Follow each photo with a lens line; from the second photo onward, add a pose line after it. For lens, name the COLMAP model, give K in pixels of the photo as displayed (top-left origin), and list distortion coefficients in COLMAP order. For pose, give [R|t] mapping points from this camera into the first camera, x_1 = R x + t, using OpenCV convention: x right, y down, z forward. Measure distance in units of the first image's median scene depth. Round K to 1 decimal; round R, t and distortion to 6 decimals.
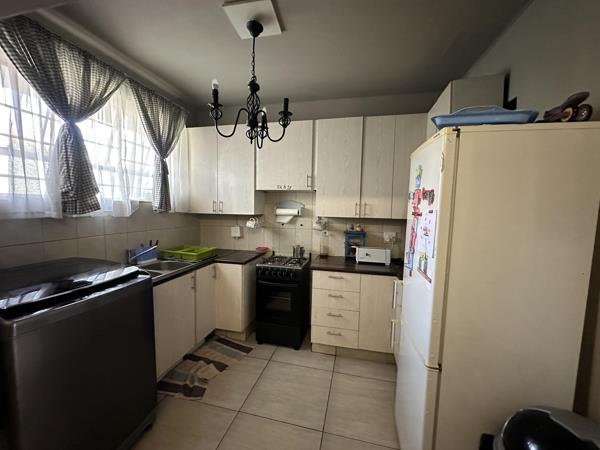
lens RADIAL K [[239.6, 0, 302.3], [0, 239.6, 224.7], [0, 0, 1]] dist [0.000067, 0.000656]
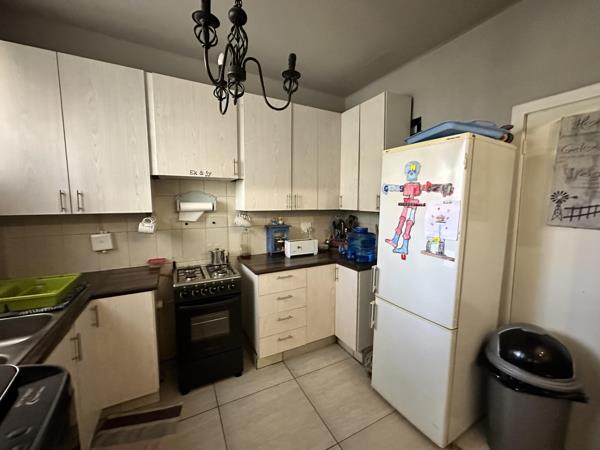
lens RADIAL K [[239.6, 0, 299.1], [0, 239.6, 225.1], [0, 0, 1]] dist [0.000067, 0.000656]
pose [[0.757604, -0.082342, 0.647500, -0.337464], [0.058667, 0.996586, 0.058092, -0.022422], [-0.650073, -0.006024, 0.759848, 0.242273]]
